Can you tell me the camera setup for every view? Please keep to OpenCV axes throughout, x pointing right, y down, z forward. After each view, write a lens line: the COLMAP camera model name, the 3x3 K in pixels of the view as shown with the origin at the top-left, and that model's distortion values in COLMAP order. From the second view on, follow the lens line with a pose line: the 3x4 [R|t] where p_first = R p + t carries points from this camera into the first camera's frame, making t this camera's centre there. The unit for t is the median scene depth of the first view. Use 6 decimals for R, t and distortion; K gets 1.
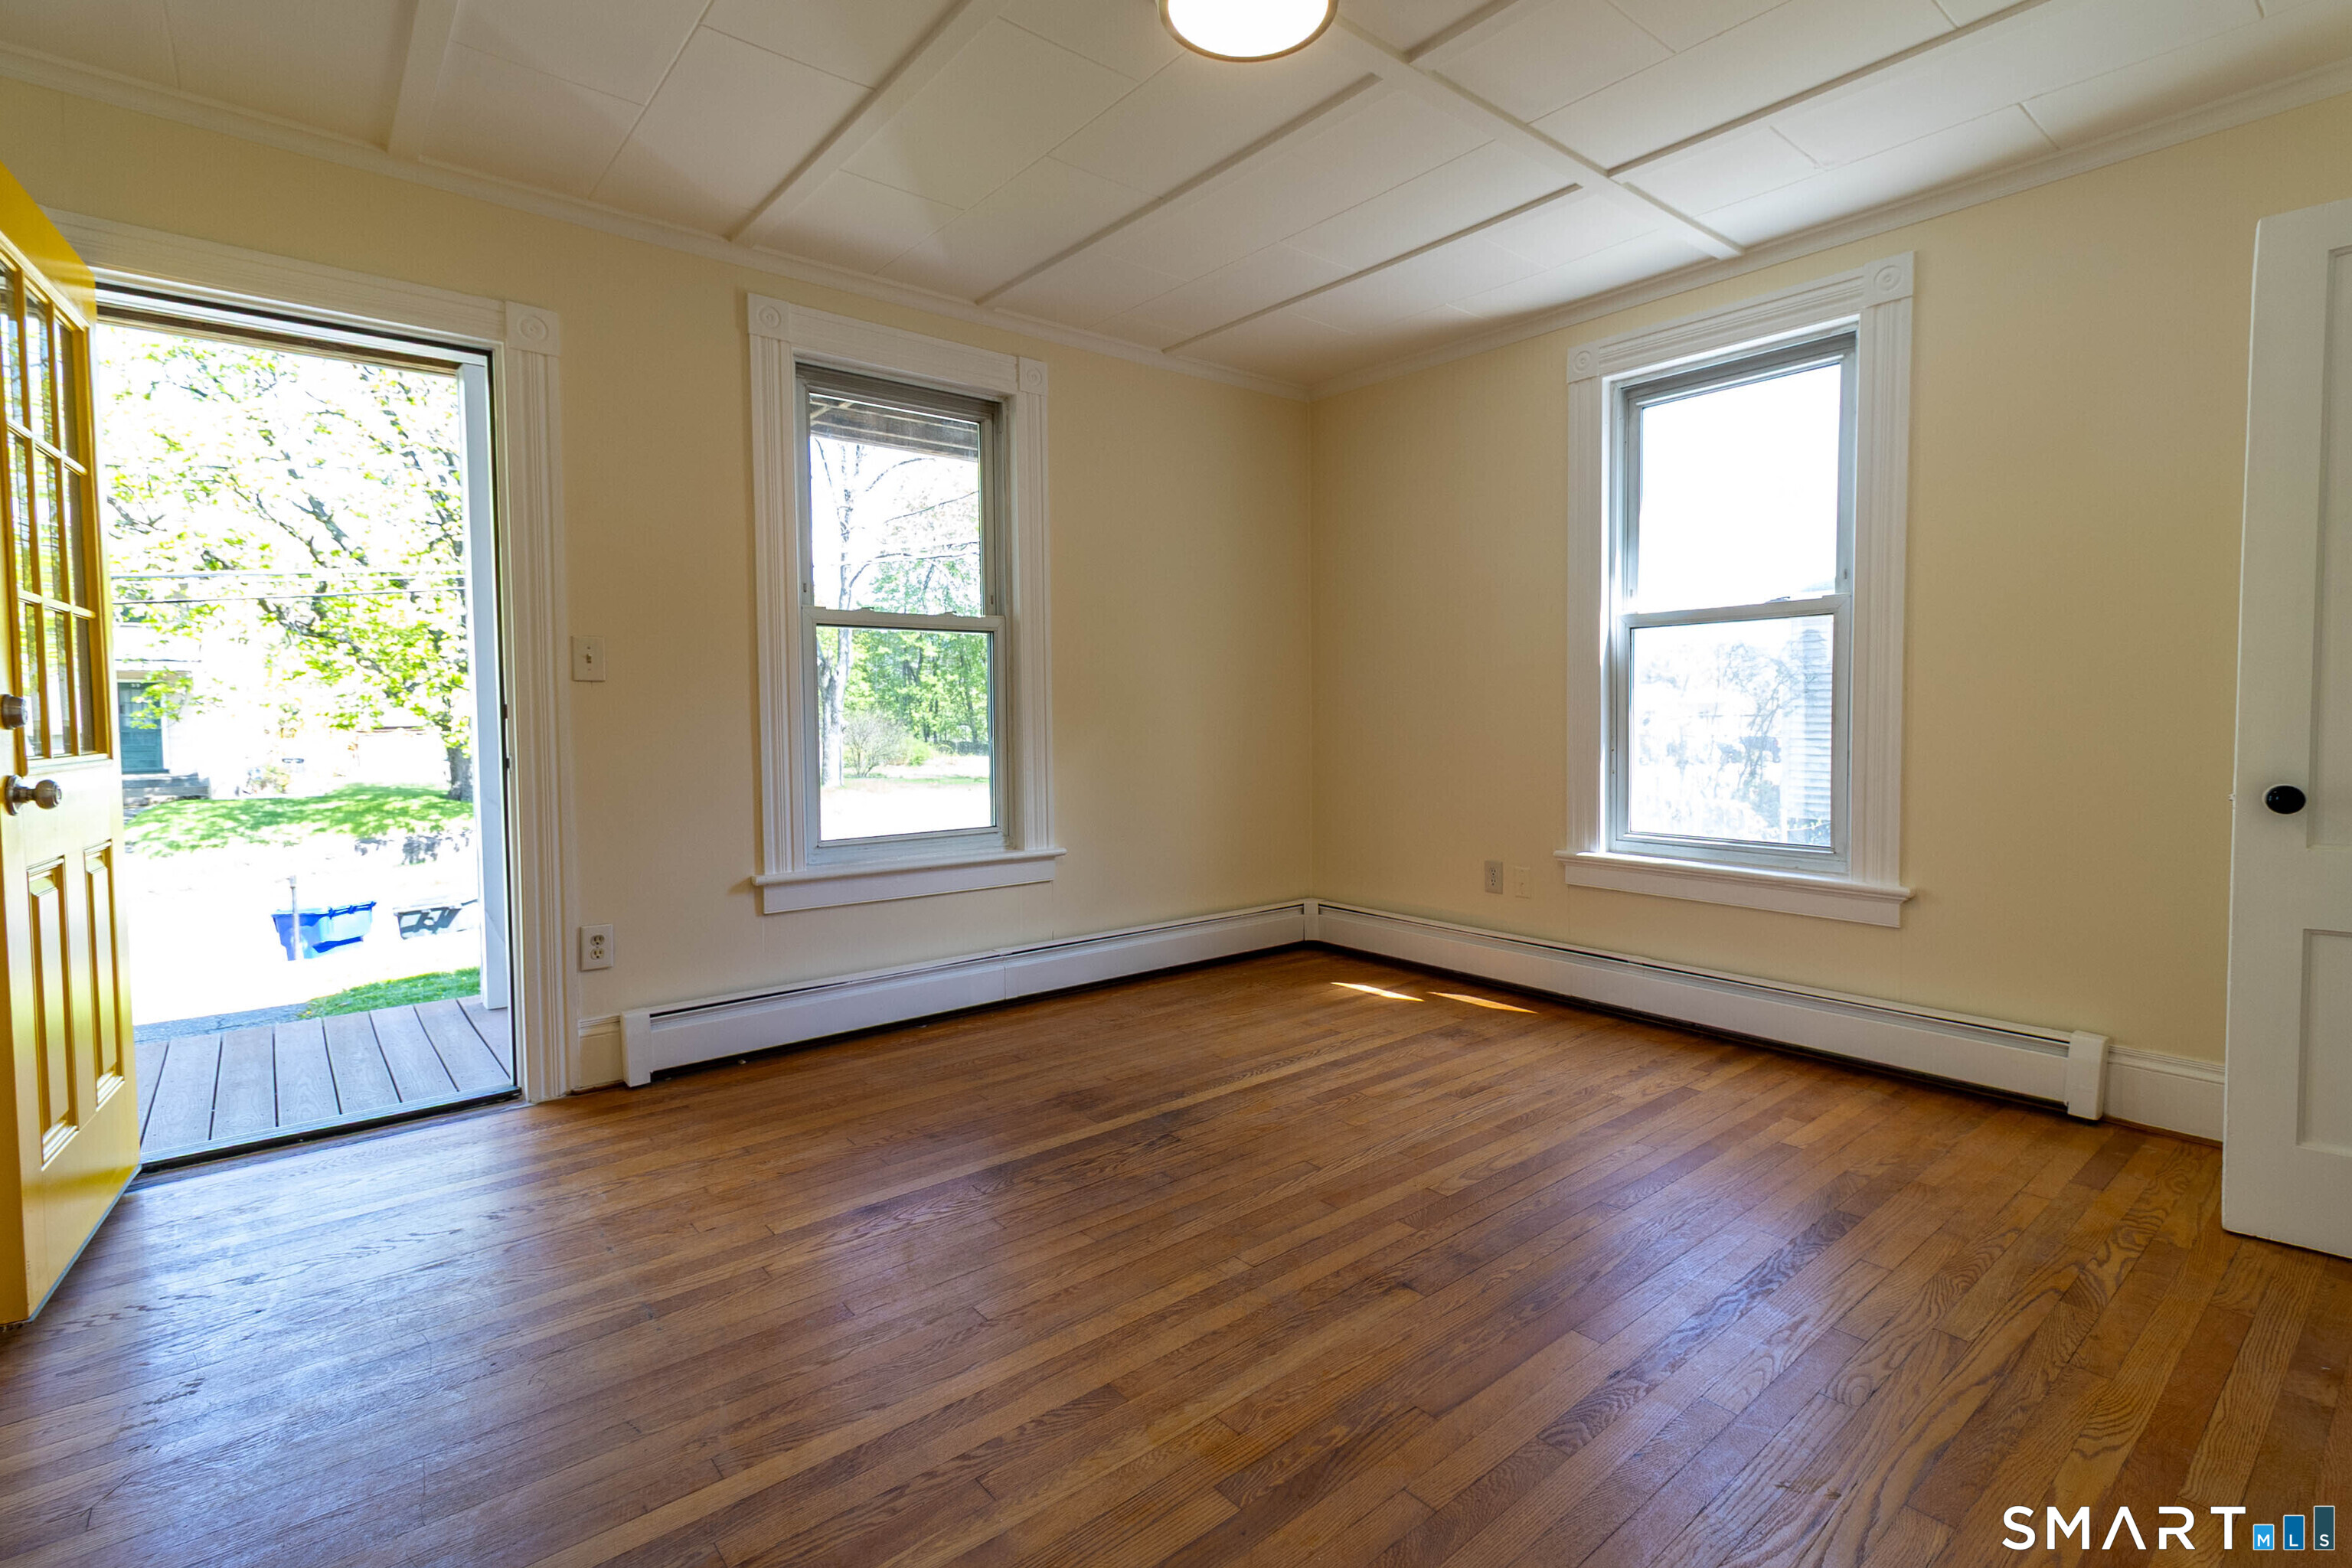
lens RADIAL K [[1057.1, 0, 1181.0], [0, 1057.1, 761.4], [0, 0, 1]] dist [0.008511, 0.000433]
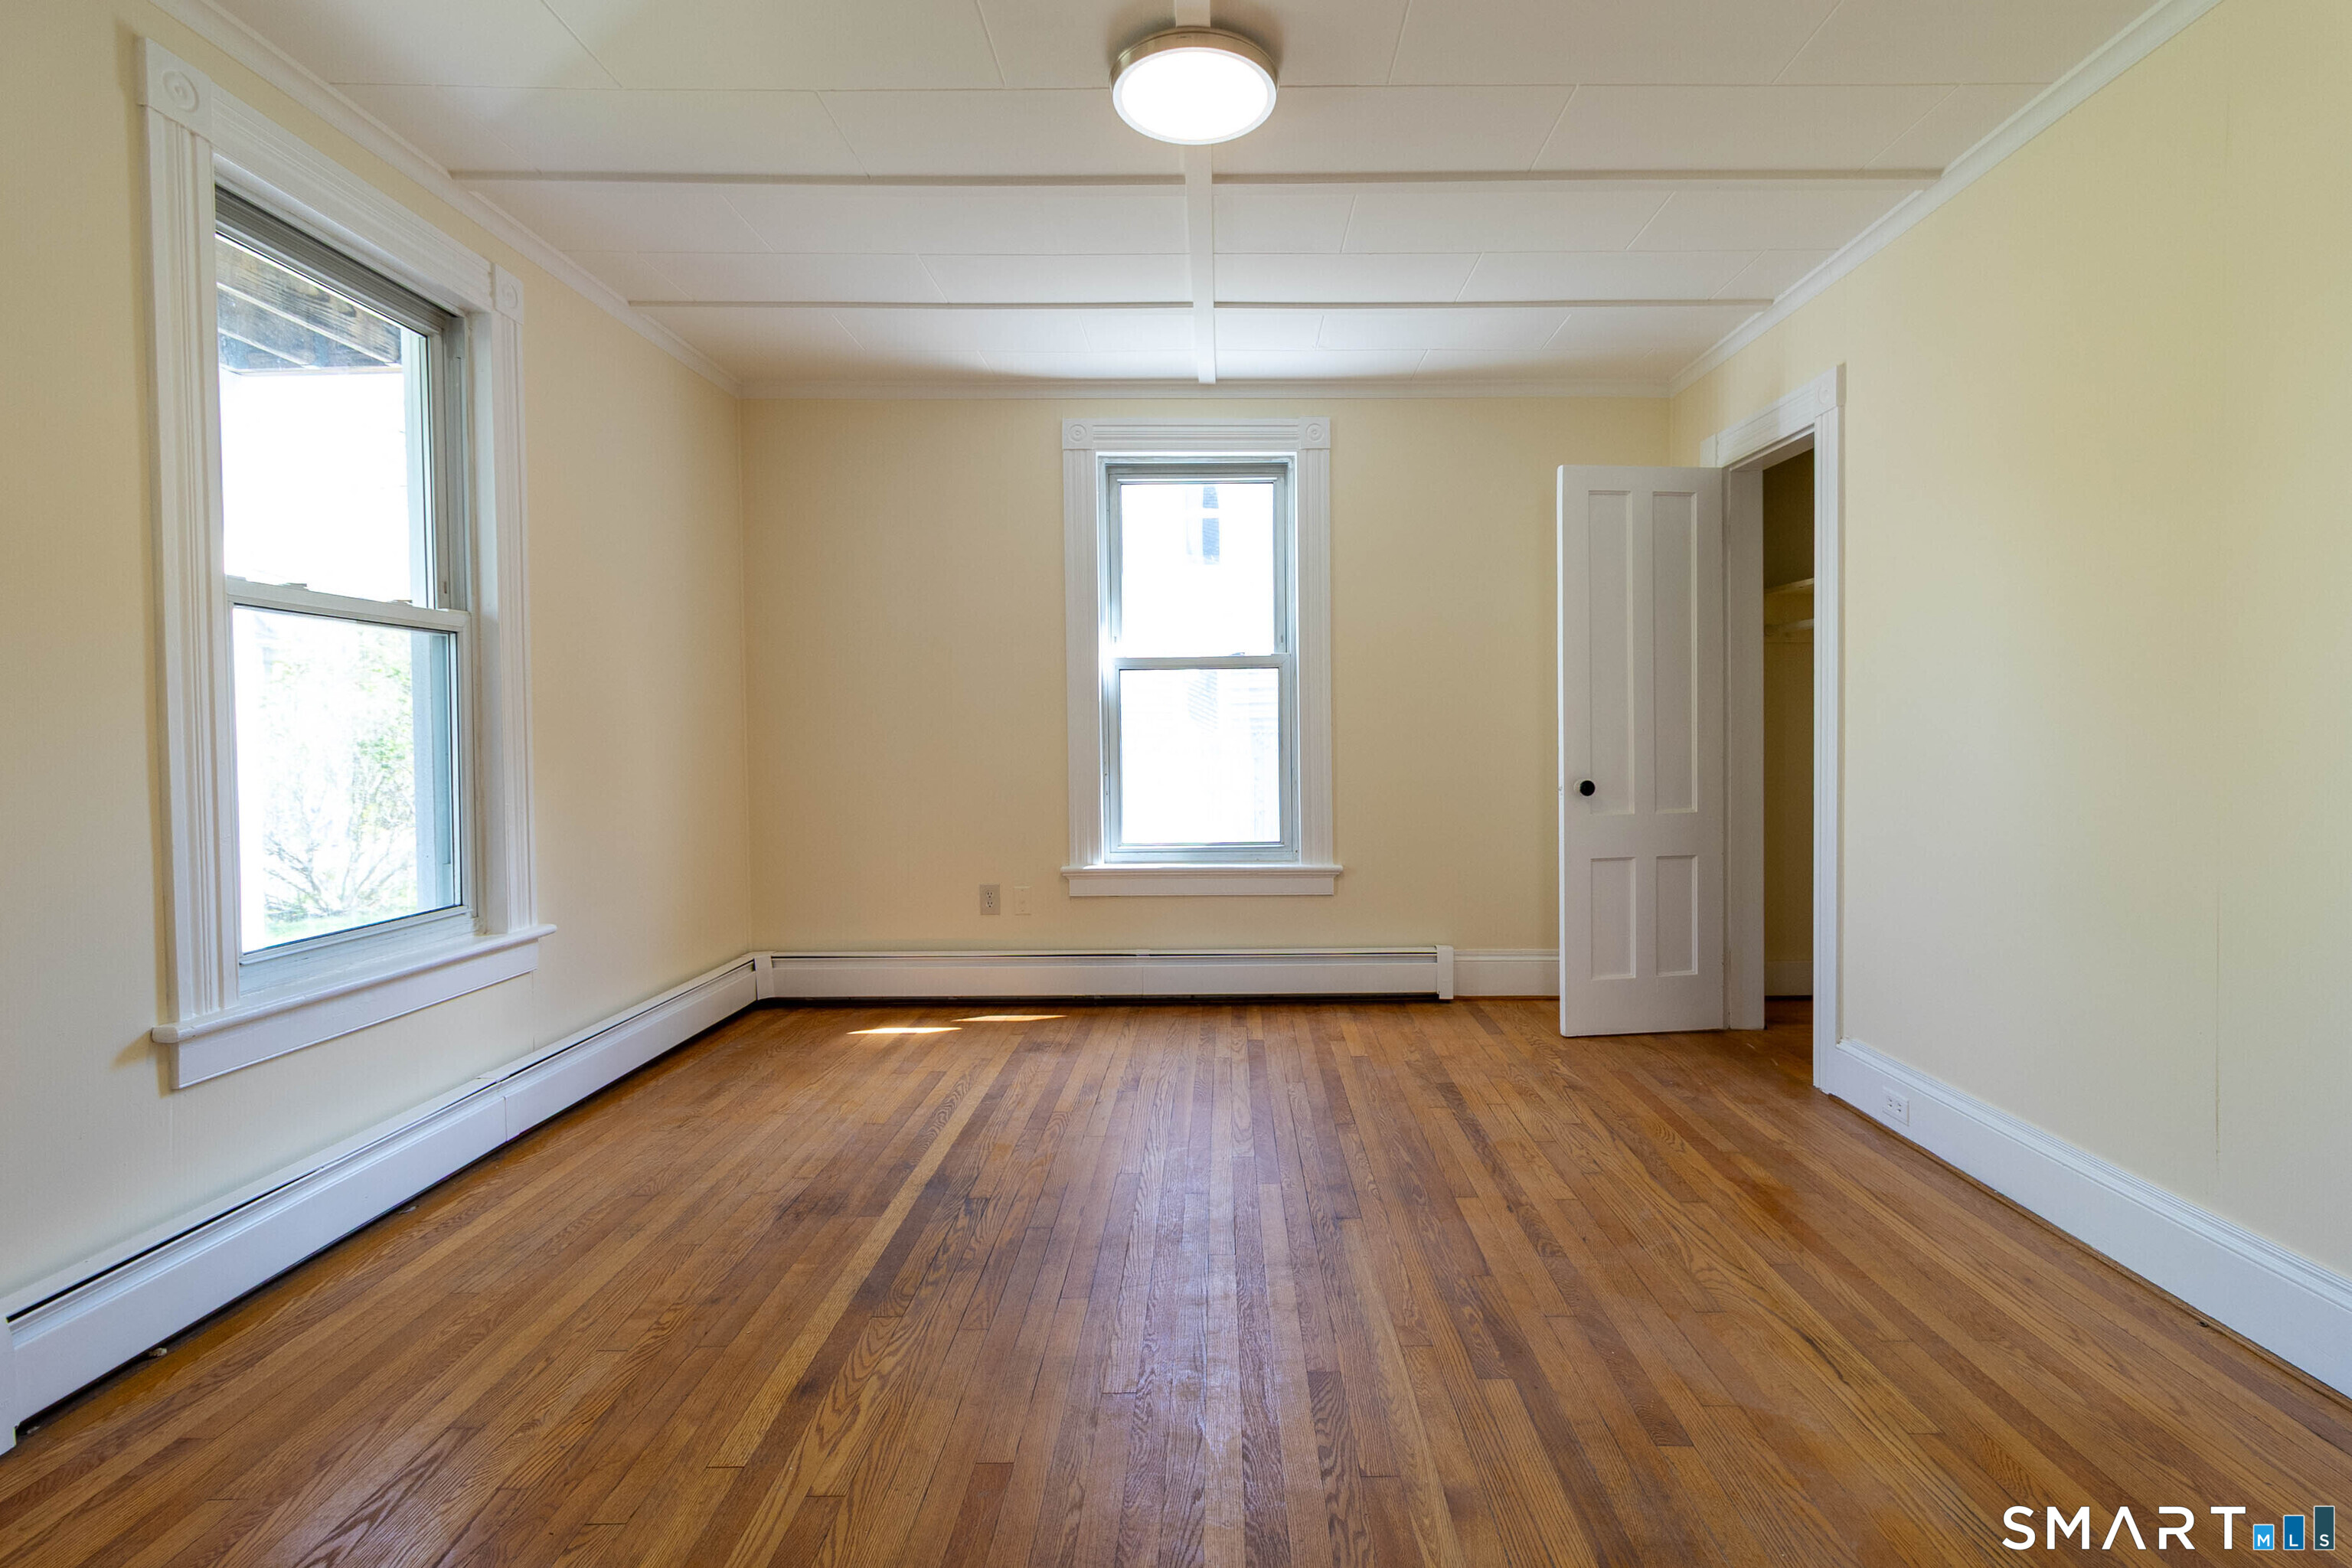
lens RADIAL K [[1082.5, 0, 1199.0], [0, 1082.5, 761.4], [0, 0, 1]] dist [0.004978, 0.000504]
pose [[0.659869, -0.017975, 0.751166, -0.470961], [0.039361, 0.999168, -0.010668, -0.009516], [-0.750349, 0.036607, 0.660027, 0.168824]]
